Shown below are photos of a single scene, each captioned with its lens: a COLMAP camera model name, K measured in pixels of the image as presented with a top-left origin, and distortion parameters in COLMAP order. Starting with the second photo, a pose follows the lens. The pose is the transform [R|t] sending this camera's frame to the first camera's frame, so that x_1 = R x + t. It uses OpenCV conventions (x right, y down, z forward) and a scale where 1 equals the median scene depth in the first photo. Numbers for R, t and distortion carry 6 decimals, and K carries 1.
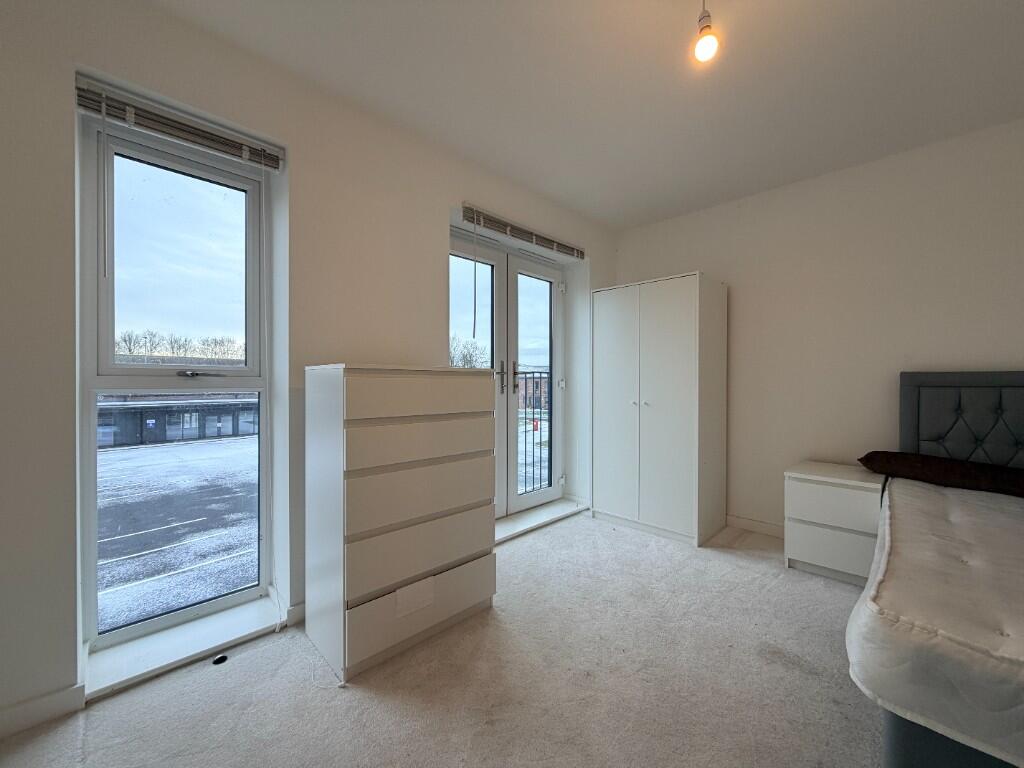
lens RADIAL K [[406.4, 0, 508.9], [0, 406.4, 384.6], [0, 0, 1]] dist [0.000238, 0.000301]
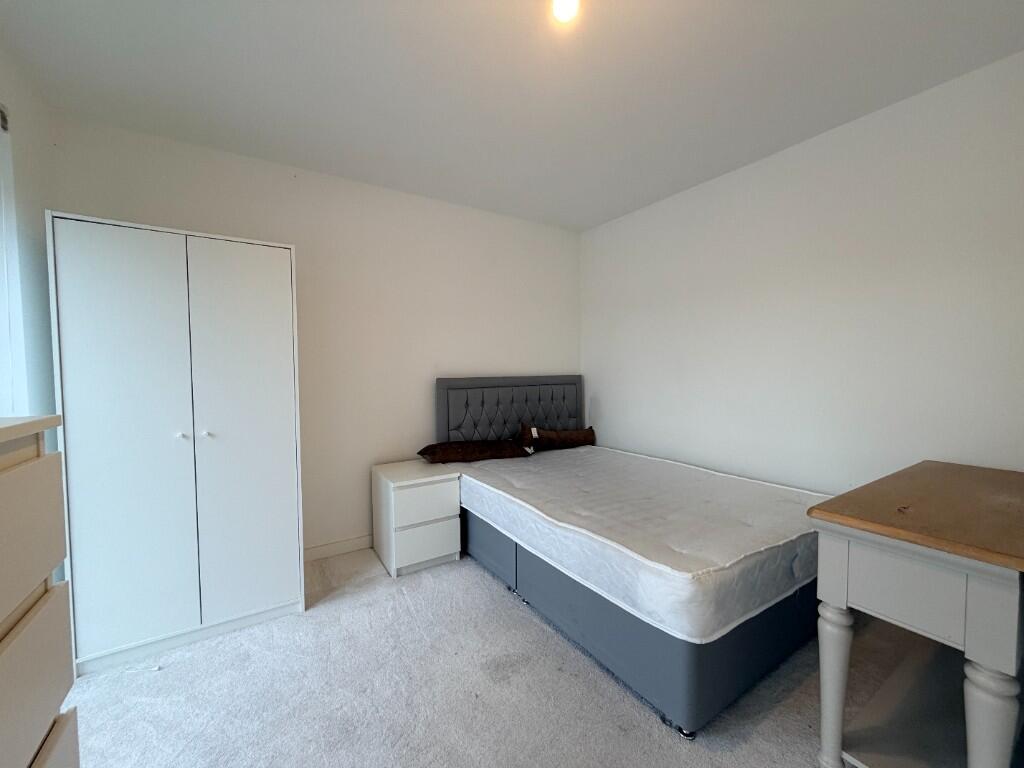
lens RADIAL K [[406.4, 0, 508.9], [0, 406.4, 384.6], [0, 0, 1]] dist [0.000238, 0.000301]
pose [[0.217178, -0.041814, 0.975236, -0.195915], [0.016017, 0.999100, 0.039271, -0.054277], [-0.976001, 0.007092, 0.217652, 0.499635]]
